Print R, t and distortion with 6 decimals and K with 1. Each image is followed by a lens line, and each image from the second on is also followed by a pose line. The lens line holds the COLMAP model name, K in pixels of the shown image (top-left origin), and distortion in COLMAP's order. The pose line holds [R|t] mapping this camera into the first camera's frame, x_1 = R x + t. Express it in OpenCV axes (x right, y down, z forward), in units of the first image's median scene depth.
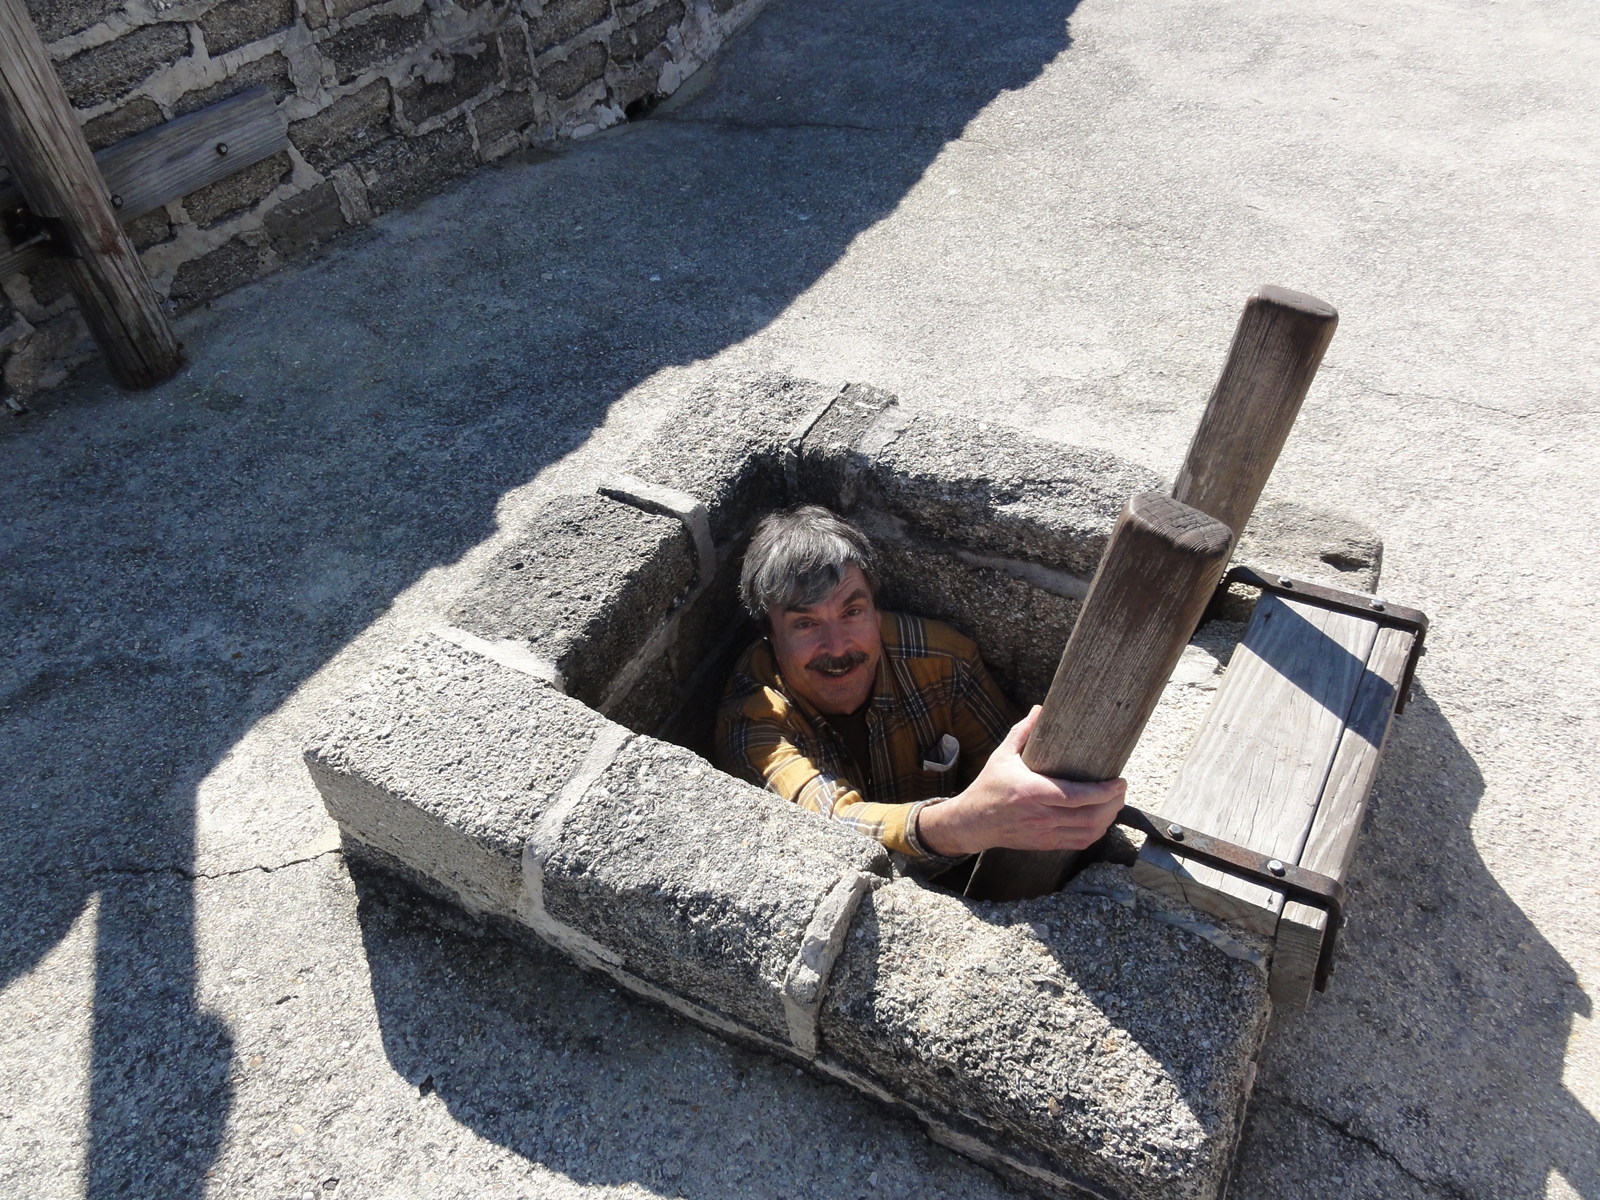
lens RADIAL K [[1097.1, 0, 800.0], [0, 1097.1, 600.0], [0, 0, 1]] dist [-0.001698, 0.002848]
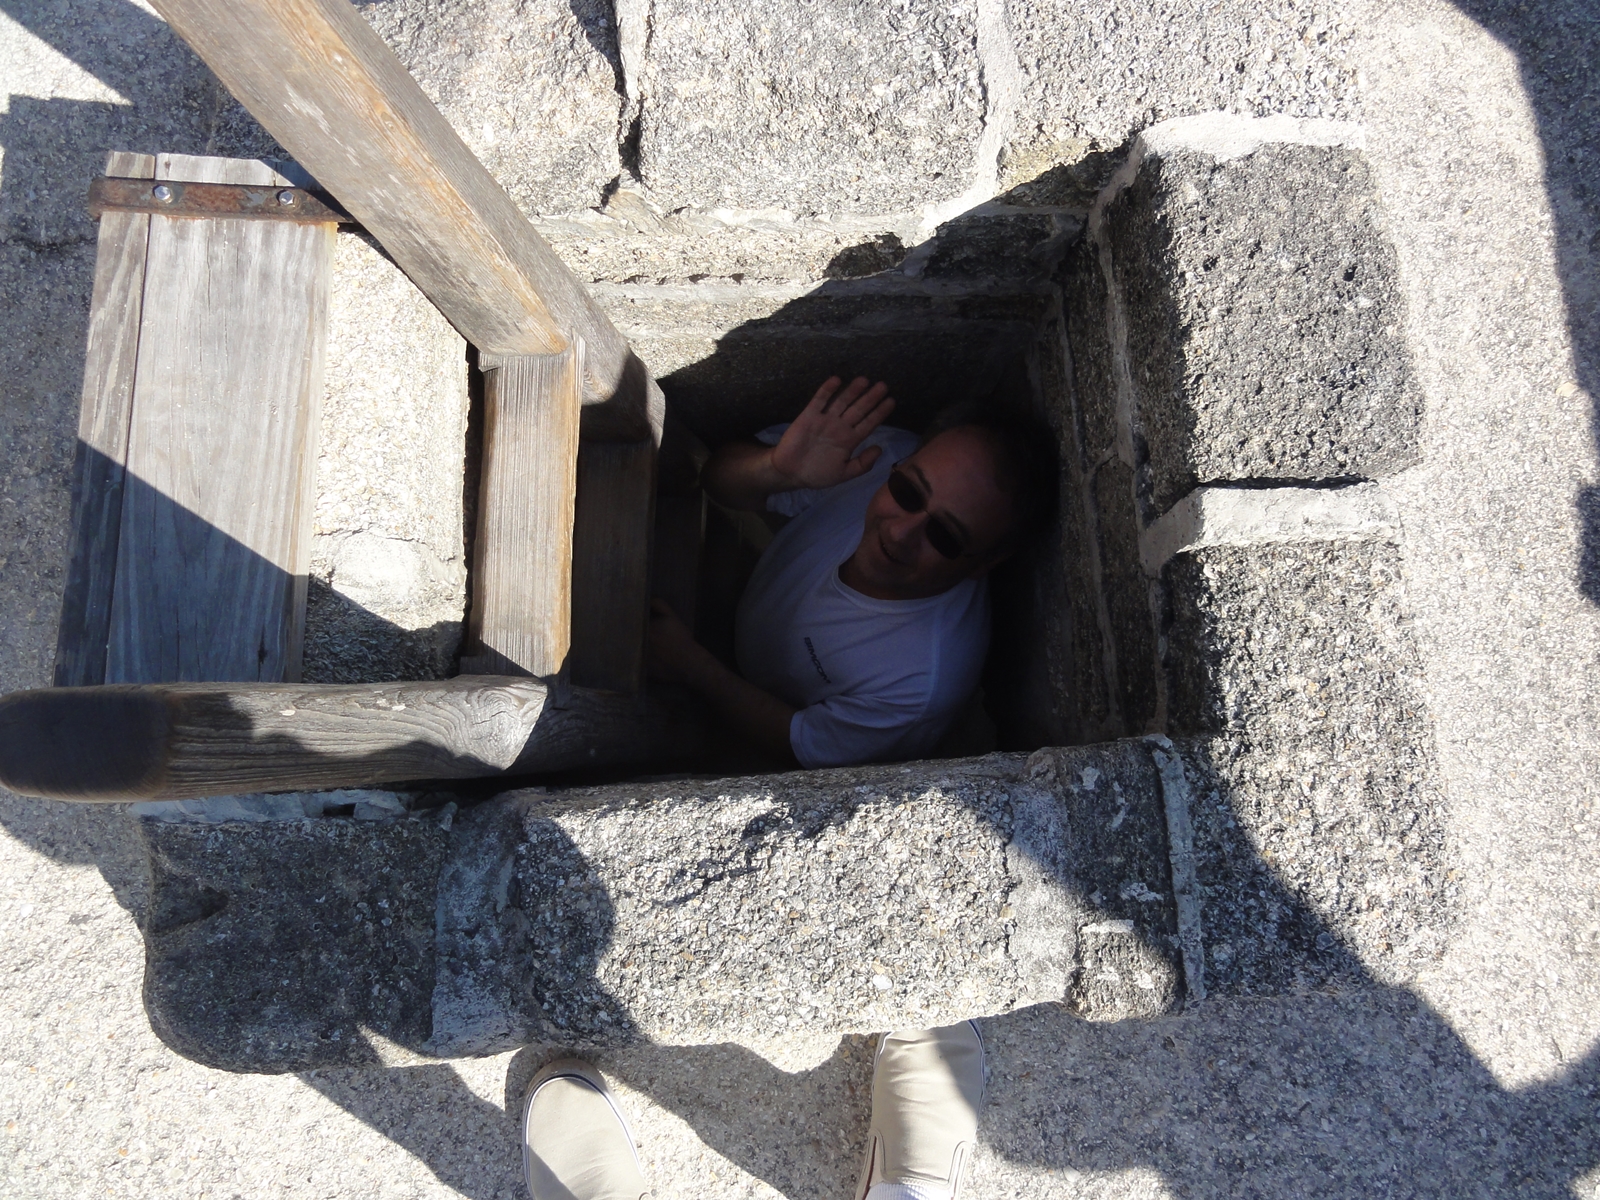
lens RADIAL K [[1097.1, 0, 800.0], [0, 1097.1, 600.0], [0, 0, 1]] dist [-0.001698, 0.002848]
pose [[-0.857035, 0.511180, -0.064702, 0.150794], [-0.353816, -0.492562, 0.795108, -0.494192], [0.374573, 0.704328, 0.603006, 0.587792]]
